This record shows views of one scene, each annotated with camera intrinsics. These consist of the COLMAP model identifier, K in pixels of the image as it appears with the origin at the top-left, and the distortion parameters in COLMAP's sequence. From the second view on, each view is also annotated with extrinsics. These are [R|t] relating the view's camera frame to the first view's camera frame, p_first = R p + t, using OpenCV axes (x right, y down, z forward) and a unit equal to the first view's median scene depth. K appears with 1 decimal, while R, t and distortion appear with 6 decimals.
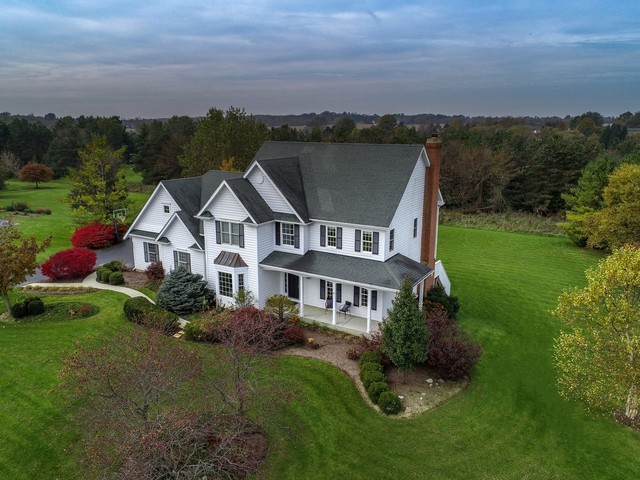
lens RADIAL K [[483.3, 0, 318.5], [0, 483.3, 241.1], [0, 0, 1]] dist [0.003299, -0.006152]
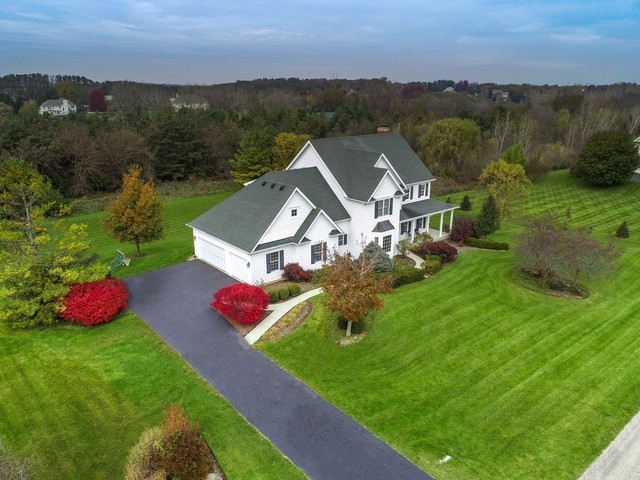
lens RADIAL K [[483.3, 0, 318.0], [0, 483.3, 239.7], [0, 0, 1]] dist [0.003299, -0.006152]
pose [[0.321892, -0.287097, 0.902198, -1.528597], [0.226474, 0.948600, 0.221060, -0.279159], [-0.919290, 0.133167, 0.370367, 0.669643]]
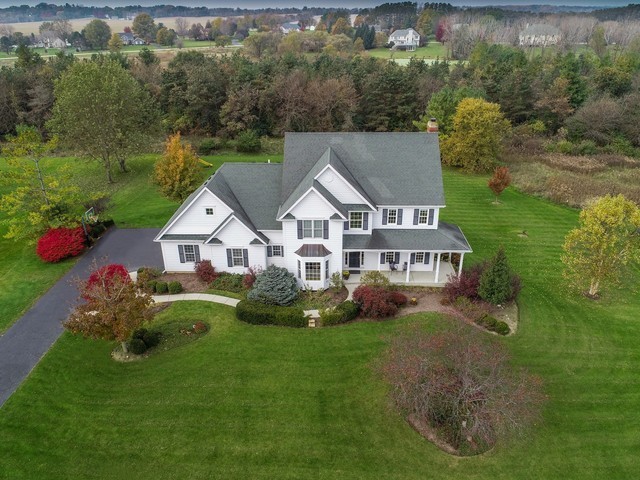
lens RADIAL K [[483.3, 0, 320.3], [0, 483.3, 239.4], [0, 0, 1]] dist [0.003299, -0.006152]
pose [[0.873521, -0.217537, 0.435475, -0.679904], [0.126817, 0.965397, 0.227871, -0.254778], [-0.469976, -0.143824, 0.870883, -0.025460]]
